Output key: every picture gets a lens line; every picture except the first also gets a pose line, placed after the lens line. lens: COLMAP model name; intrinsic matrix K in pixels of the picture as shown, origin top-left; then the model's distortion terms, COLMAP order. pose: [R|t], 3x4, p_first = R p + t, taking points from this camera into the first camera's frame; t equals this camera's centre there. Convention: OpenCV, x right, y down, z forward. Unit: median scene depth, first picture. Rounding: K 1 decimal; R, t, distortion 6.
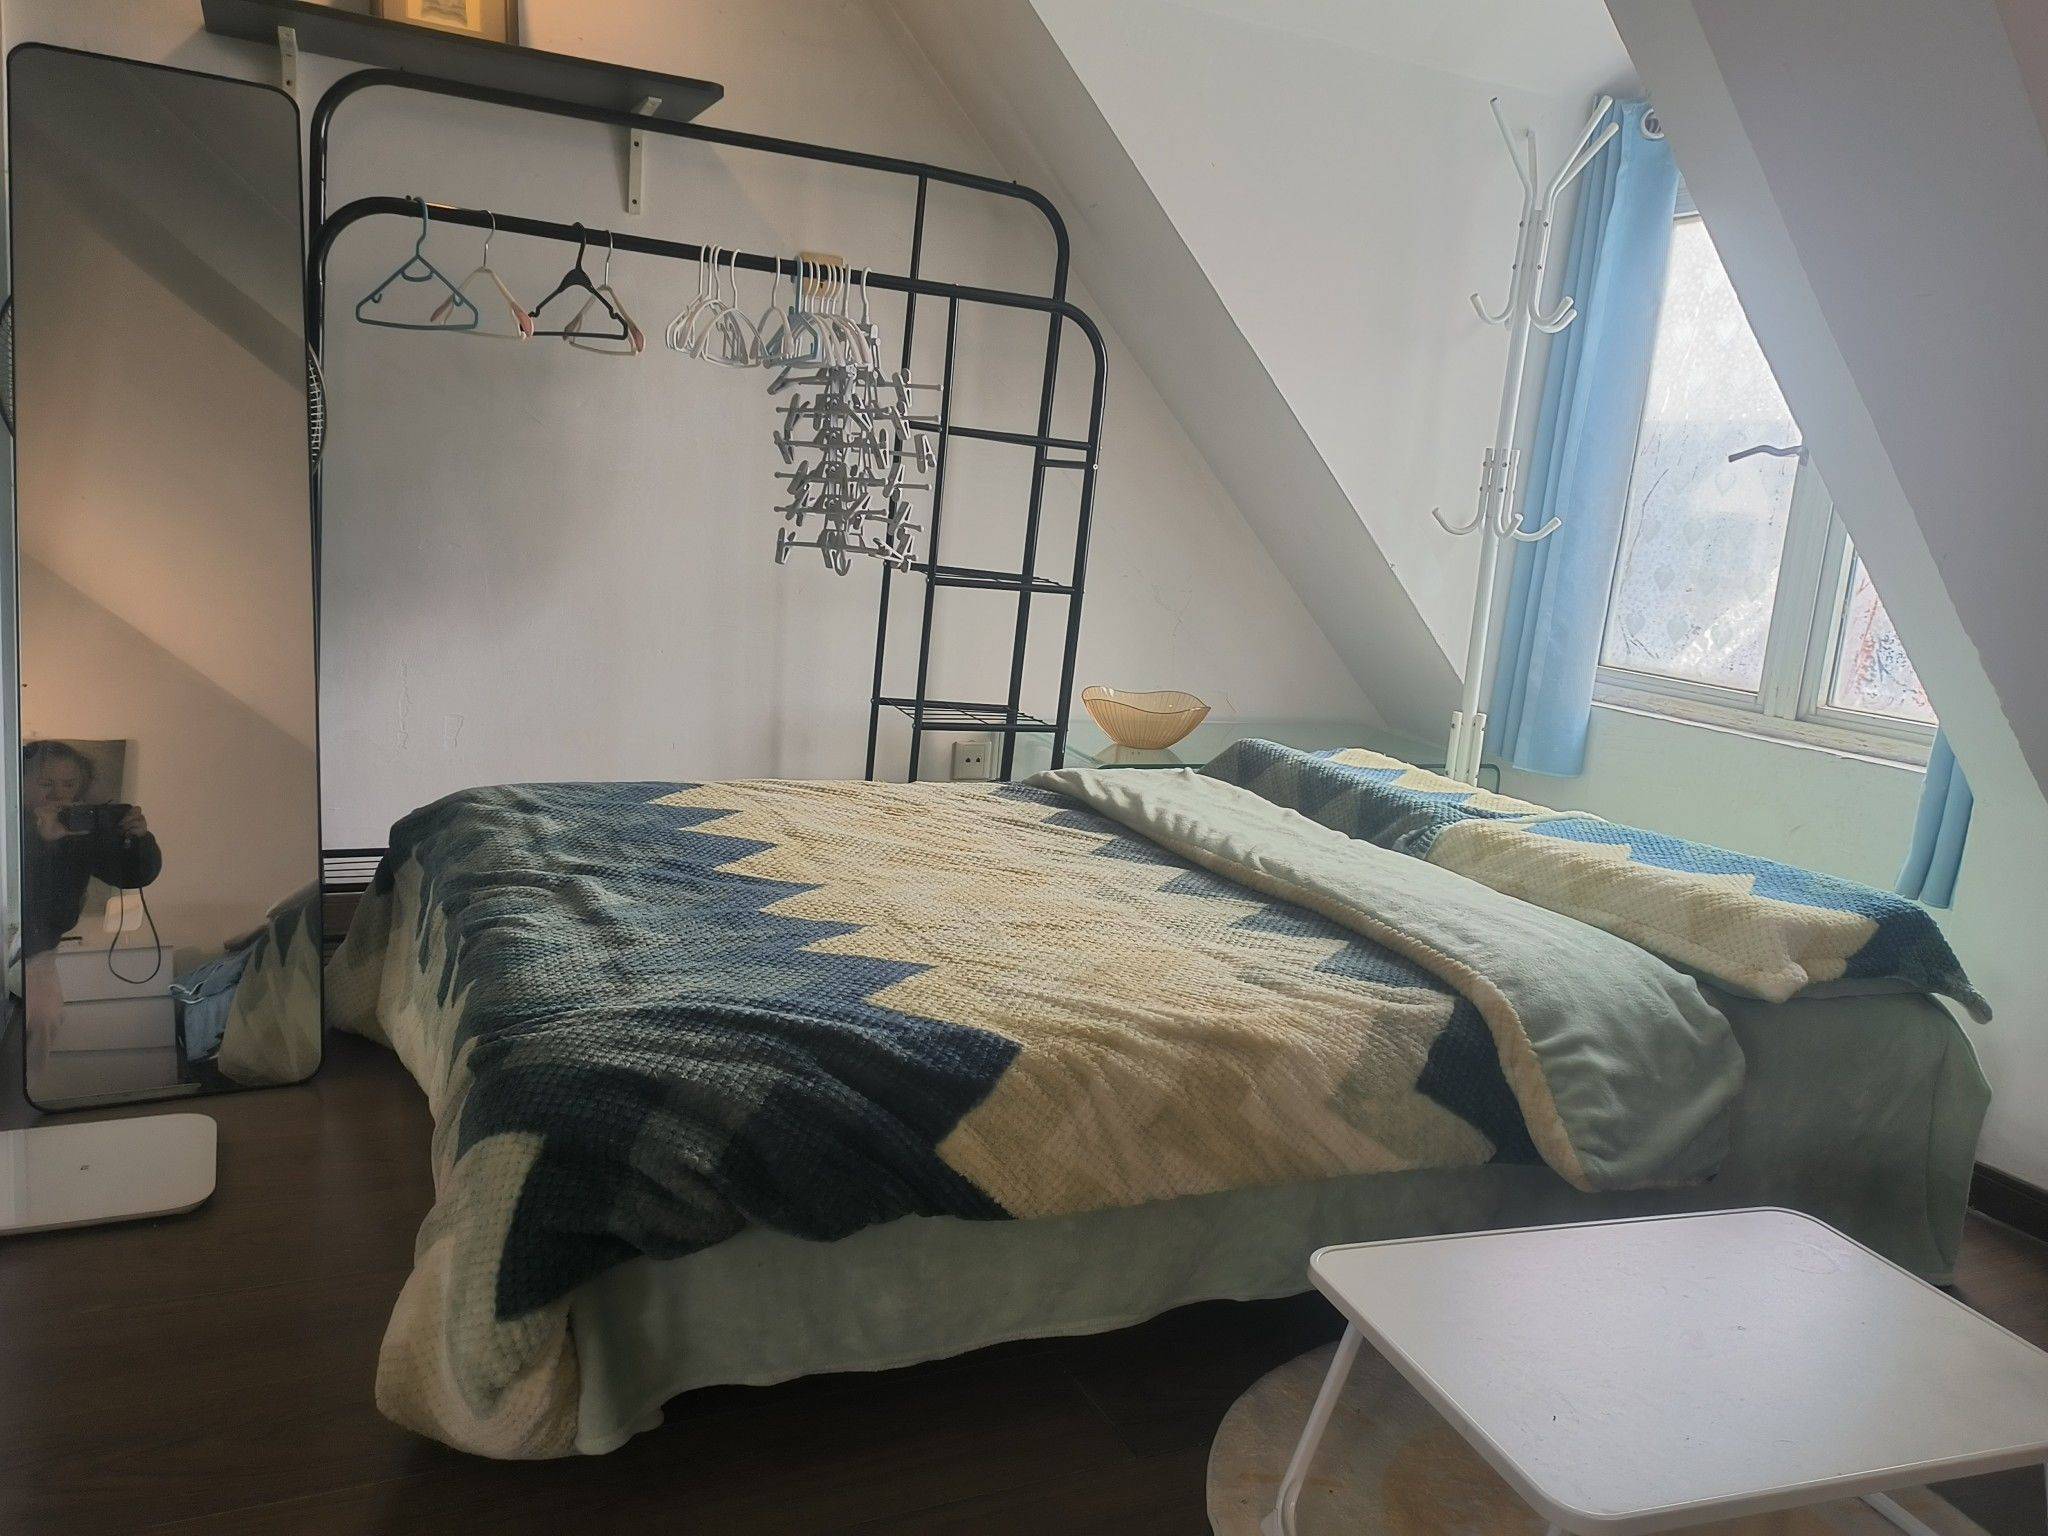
lens RADIAL K [[1530.4, 0, 1020.6], [0, 1530.4, 761.8], [0, 0, 1]] dist [0.038074, -0.030992]
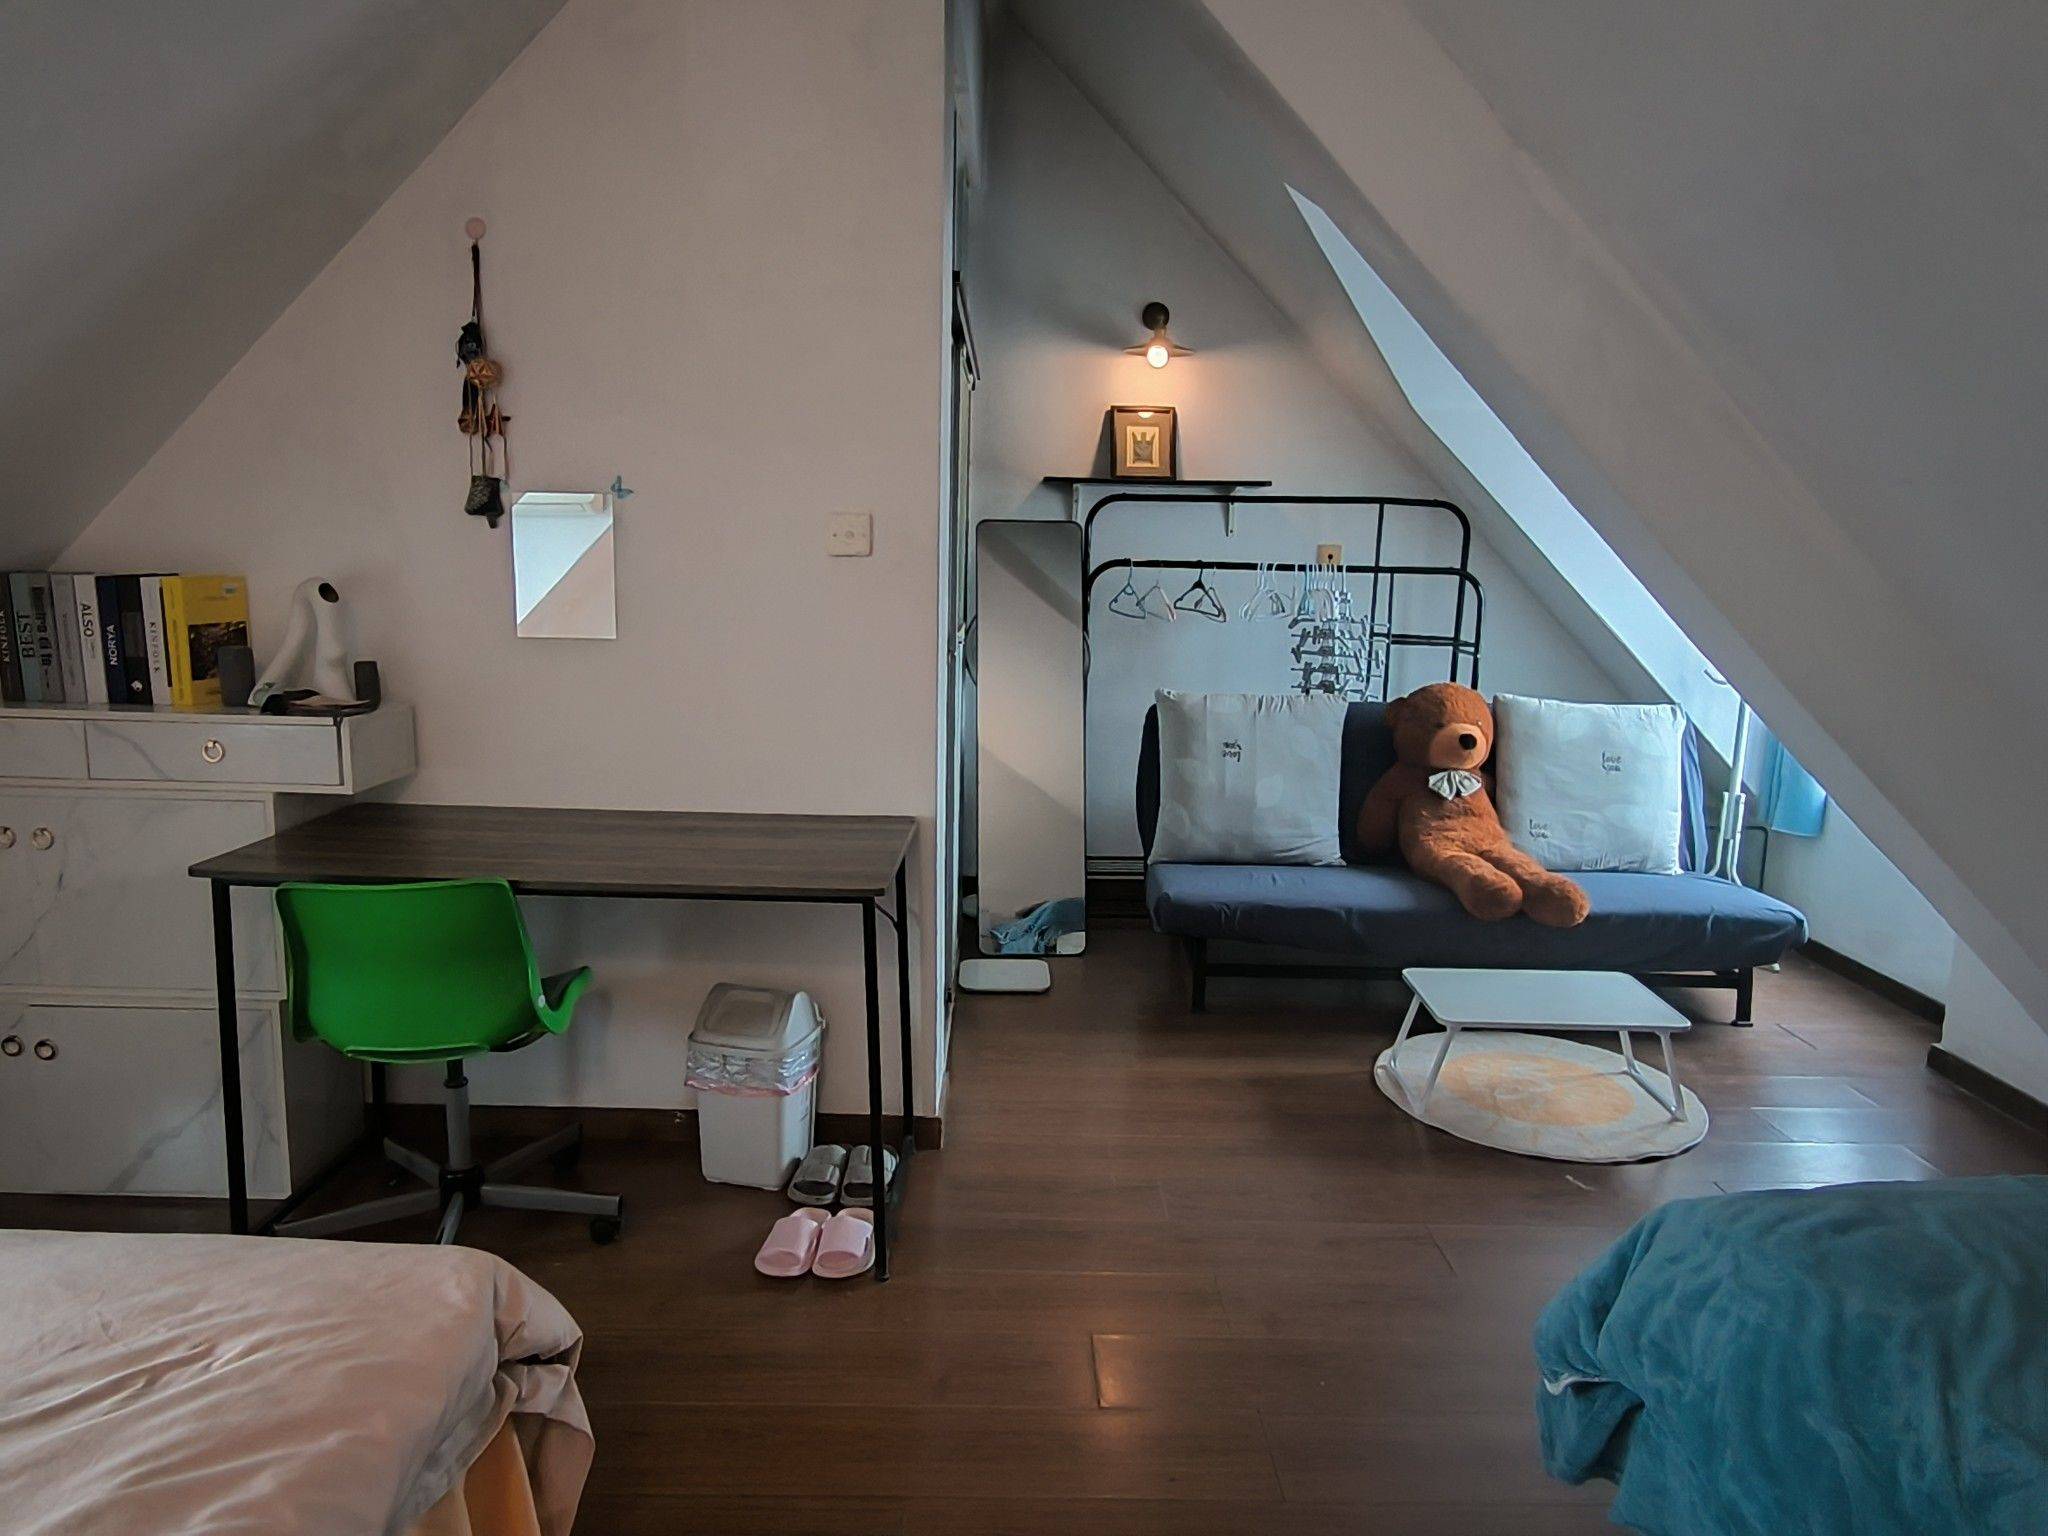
lens RADIAL K [[1530.4, 0, 1034.9], [0, 1530.4, 764.2], [0, 0, 1]] dist [0.038074, -0.030992]
pose [[0.911894, -0.003505, -0.410410, 0.329159], [-0.025453, 0.997556, -0.065074, 0.064483], [0.409635, 0.069787, 0.909576, -0.879800]]
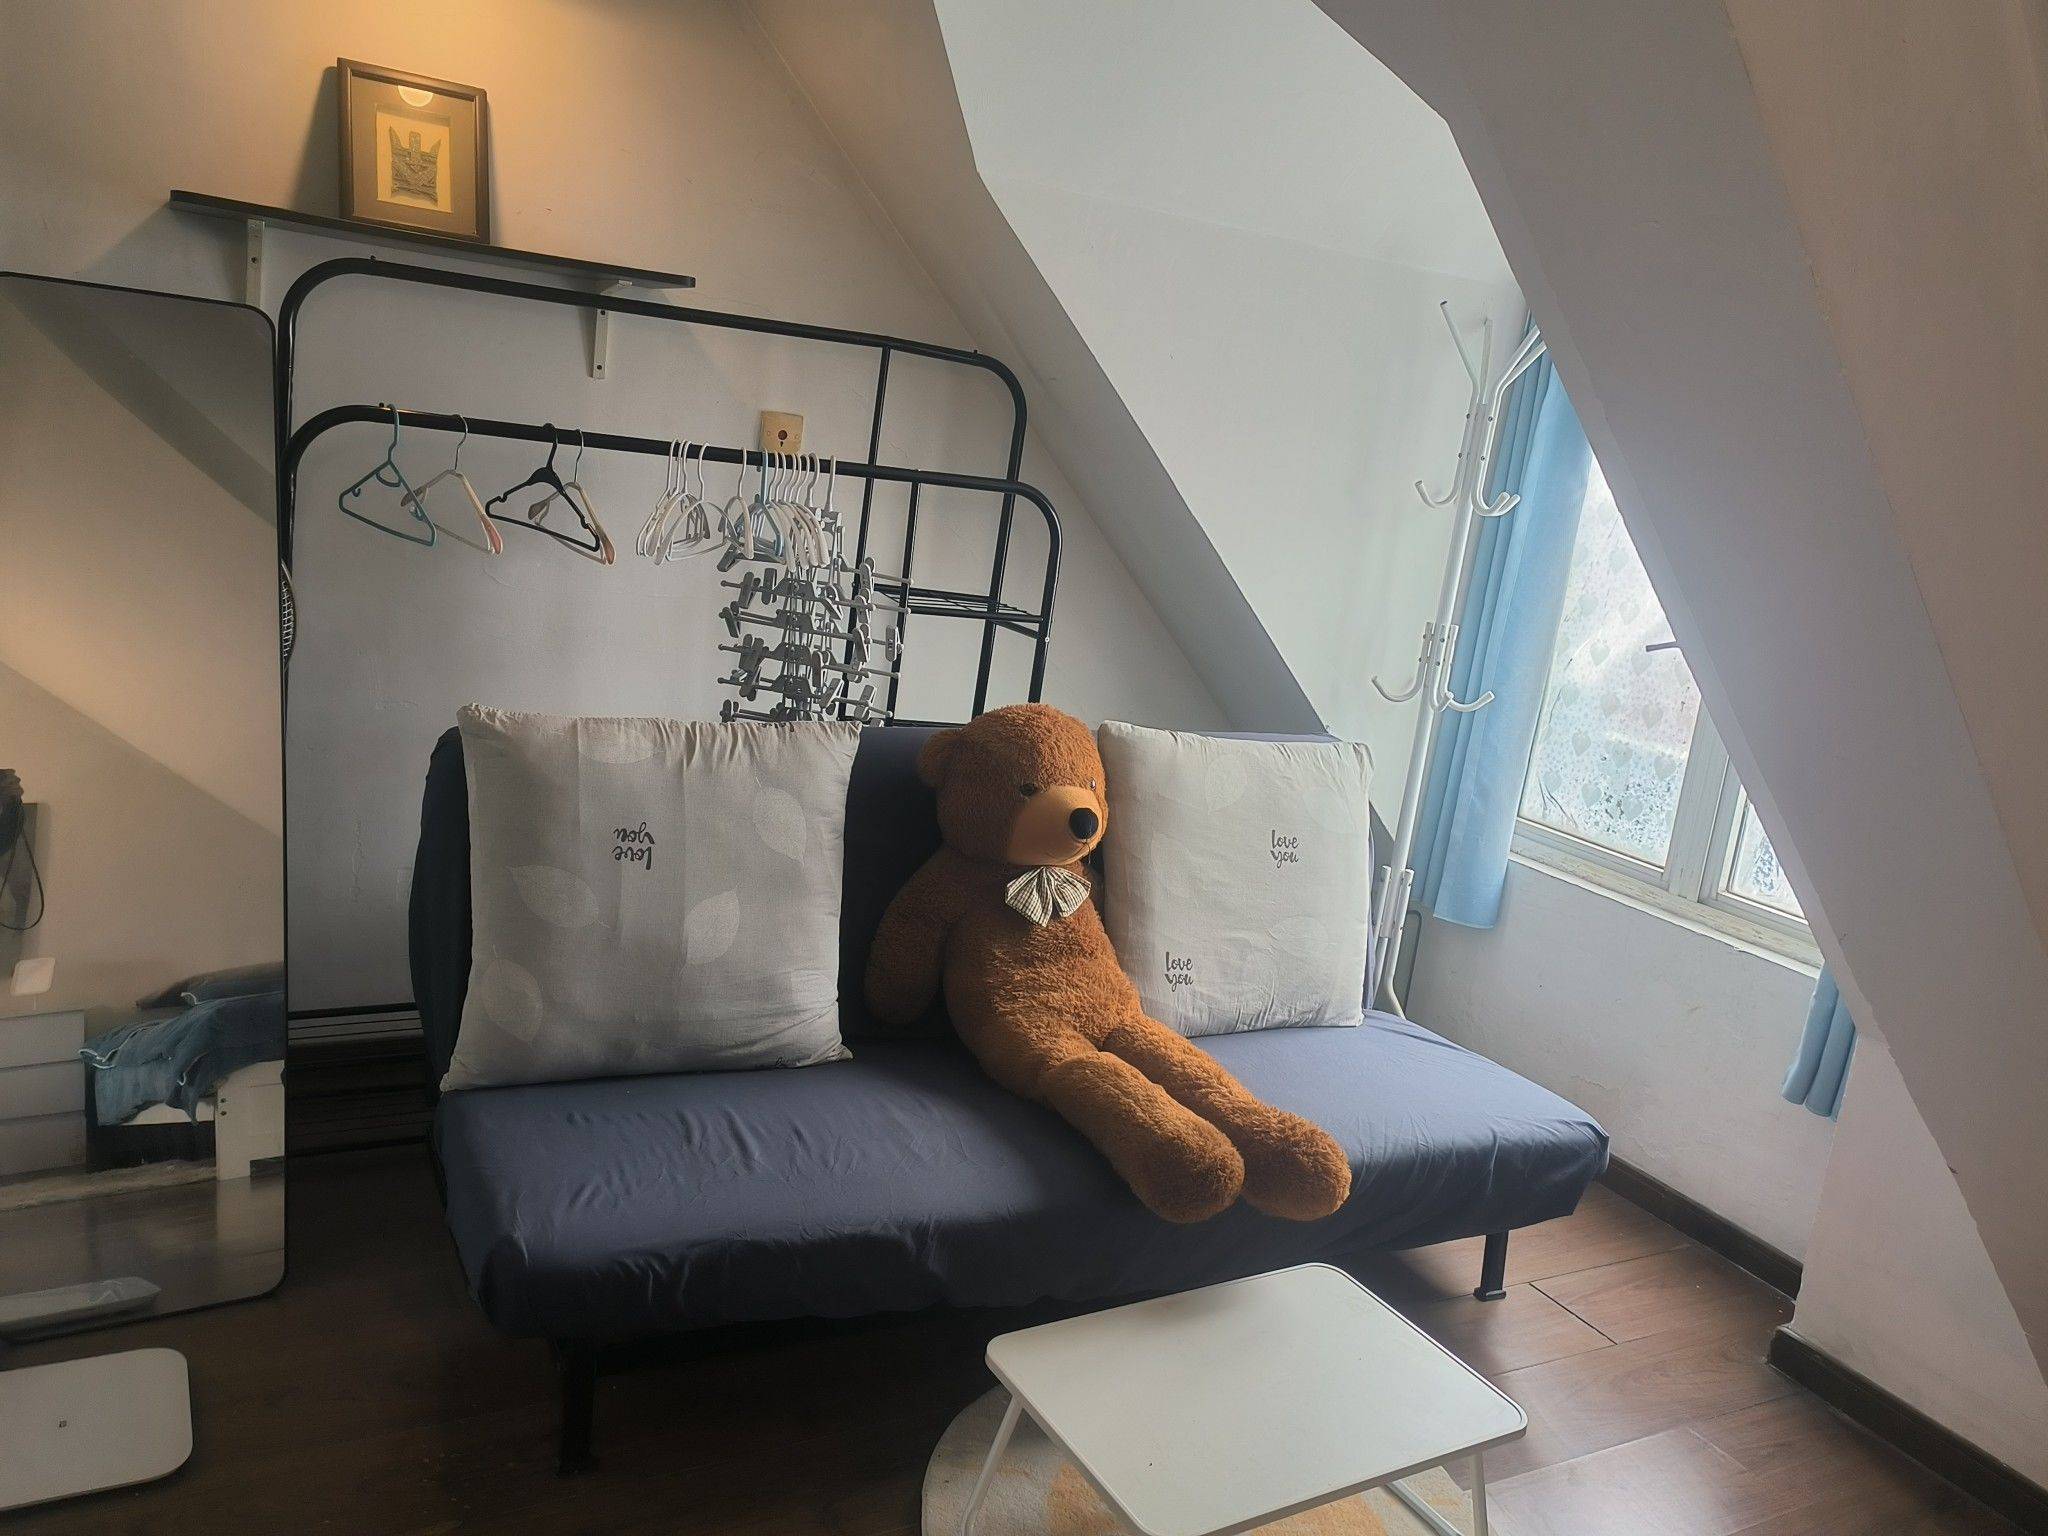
lens RADIAL K [[1530.4, 0, 1029.6], [0, 1530.4, 774.7], [0, 0, 1]] dist [0.038074, -0.030992]
pose [[0.997669, 0.026489, 0.062880, -0.027379], [-0.028213, 0.999246, 0.026685, -0.139141], [-0.062126, -0.028397, 0.997664, -0.028585]]
